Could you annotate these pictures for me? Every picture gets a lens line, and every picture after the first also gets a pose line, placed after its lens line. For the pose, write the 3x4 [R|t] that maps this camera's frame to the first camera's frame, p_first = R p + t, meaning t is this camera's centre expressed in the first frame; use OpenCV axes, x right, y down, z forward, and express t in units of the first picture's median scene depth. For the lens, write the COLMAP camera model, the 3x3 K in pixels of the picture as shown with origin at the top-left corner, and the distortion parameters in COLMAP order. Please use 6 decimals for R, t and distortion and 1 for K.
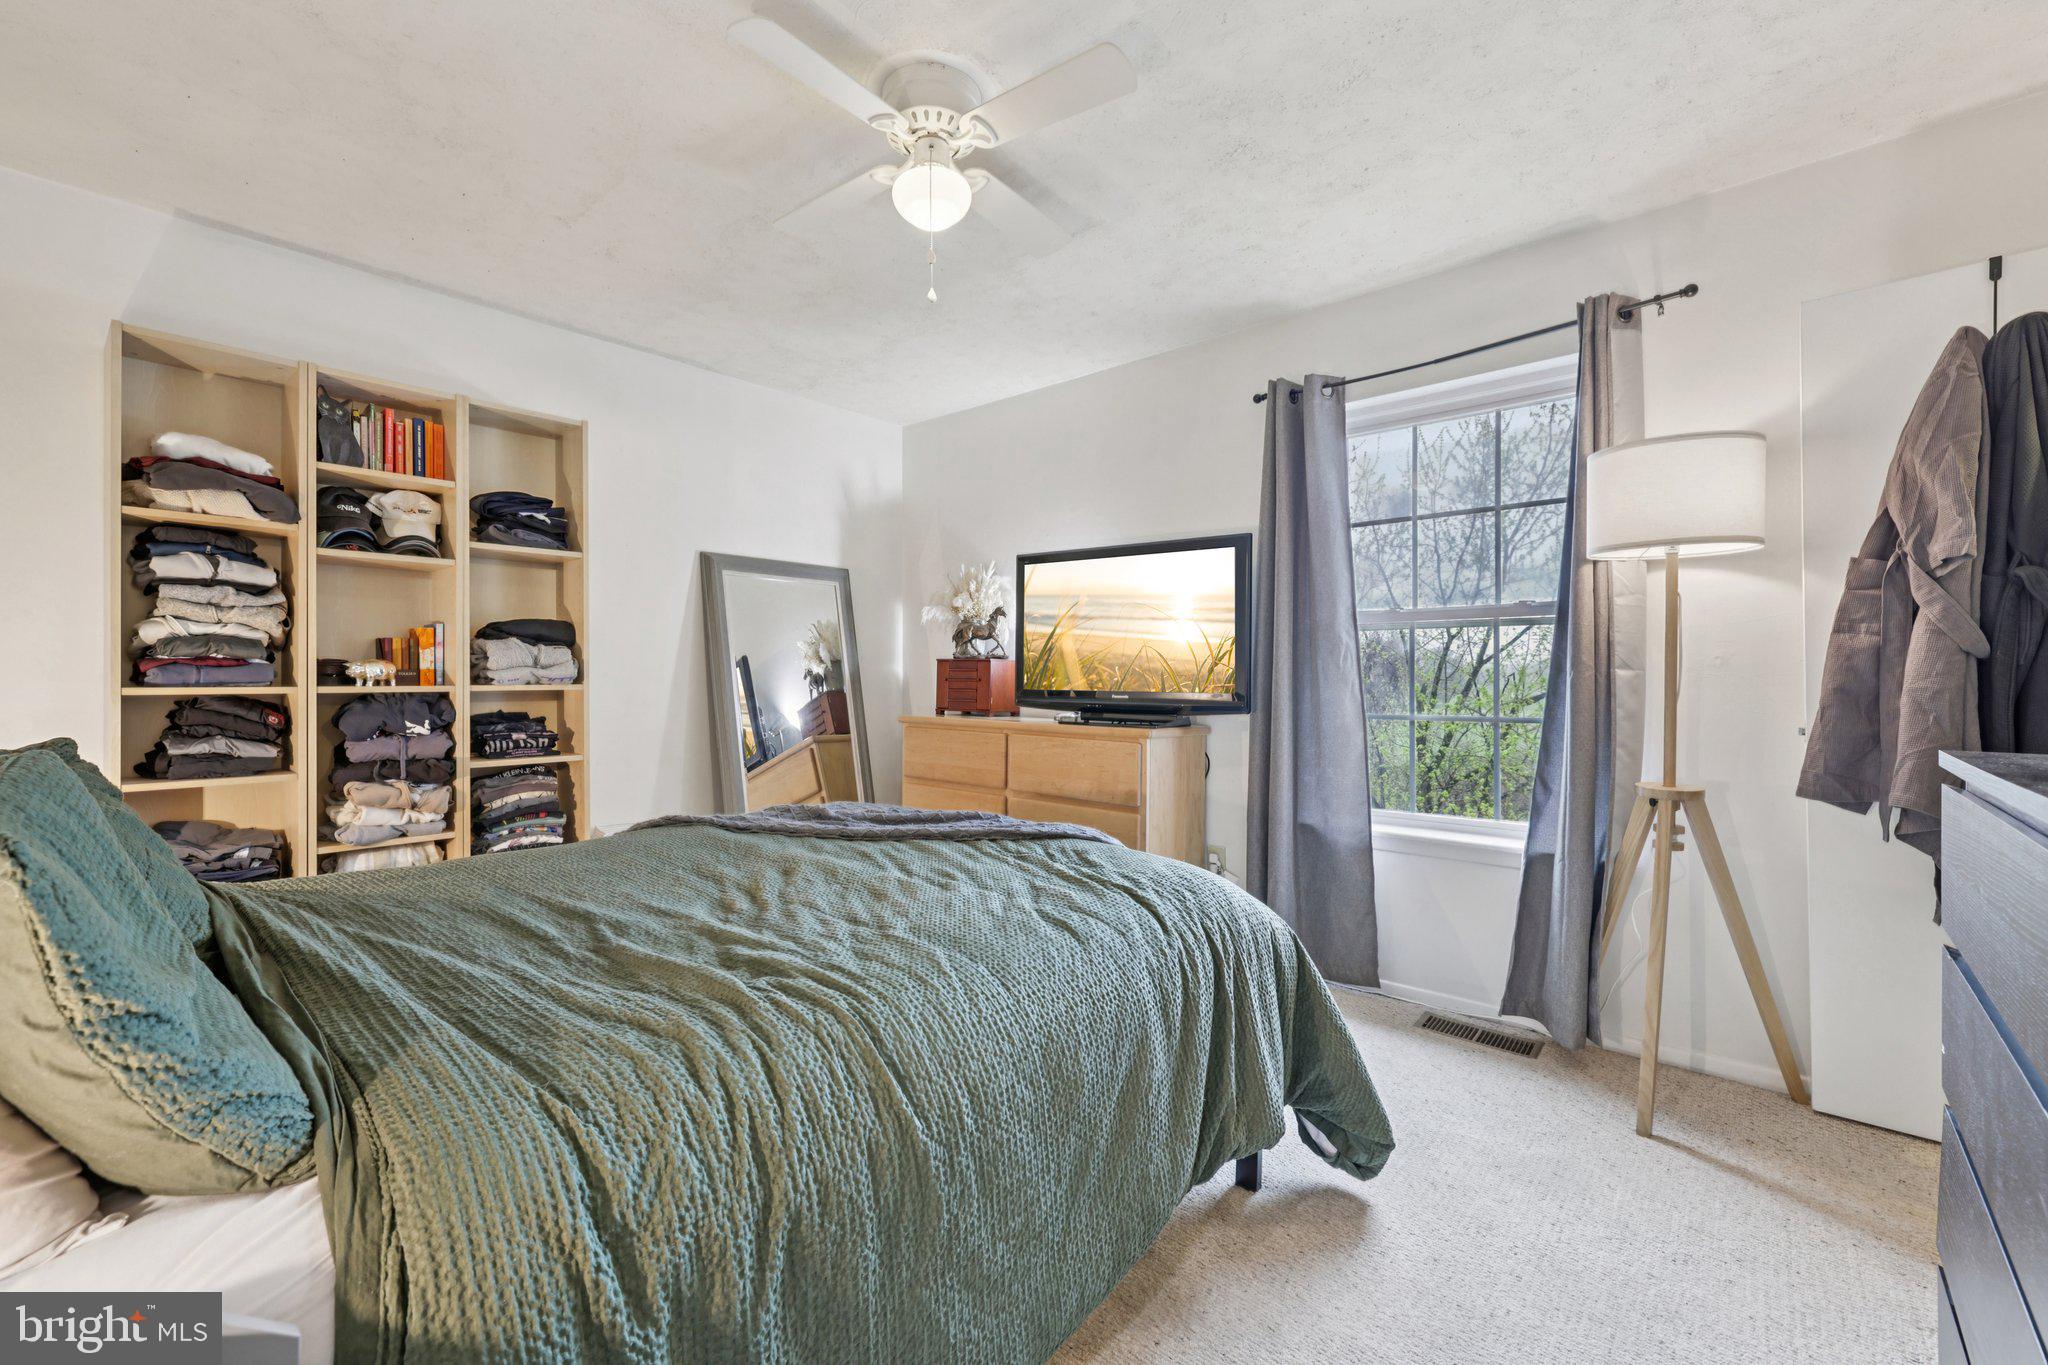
lens RADIAL K [[885.1, 0, 1019.4], [0, 885.1, 673.8], [0, 0, 1]] dist [-0.000304, -0.000048]
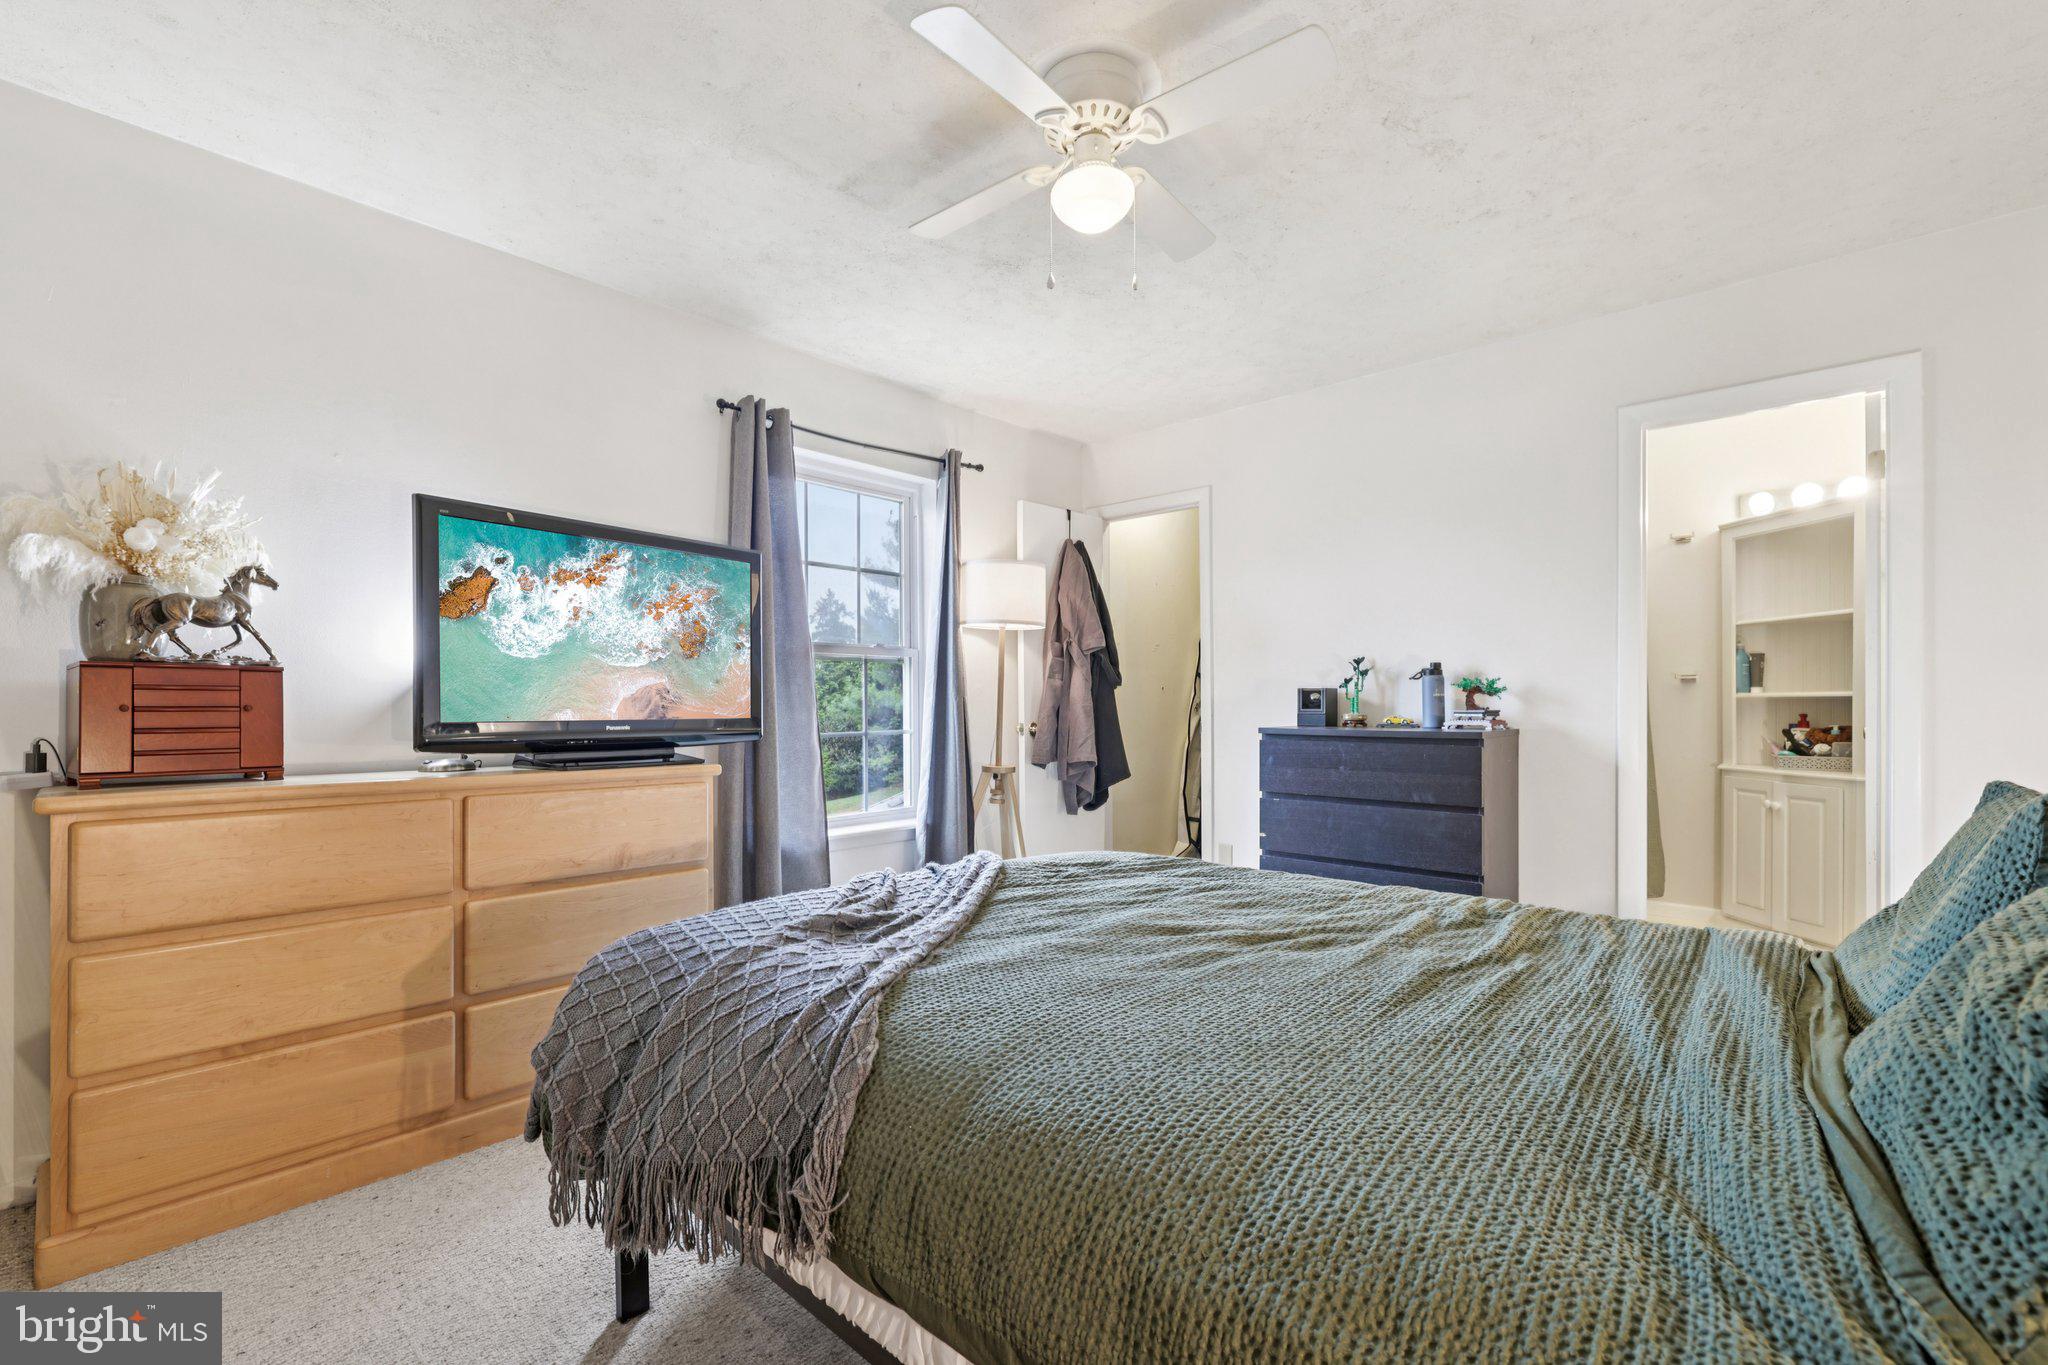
lens RADIAL K [[885.1, 0, 1021.5], [0, 885.1, 698.9], [0, 0, 1]] dist [-0.000304, -0.000048]
pose [[-0.008366, 0.000429, 0.999965, -0.741289], [-0.003303, 0.999994, -0.000457, -0.000086], [-0.999960, -0.003307, -0.008364, 0.766846]]
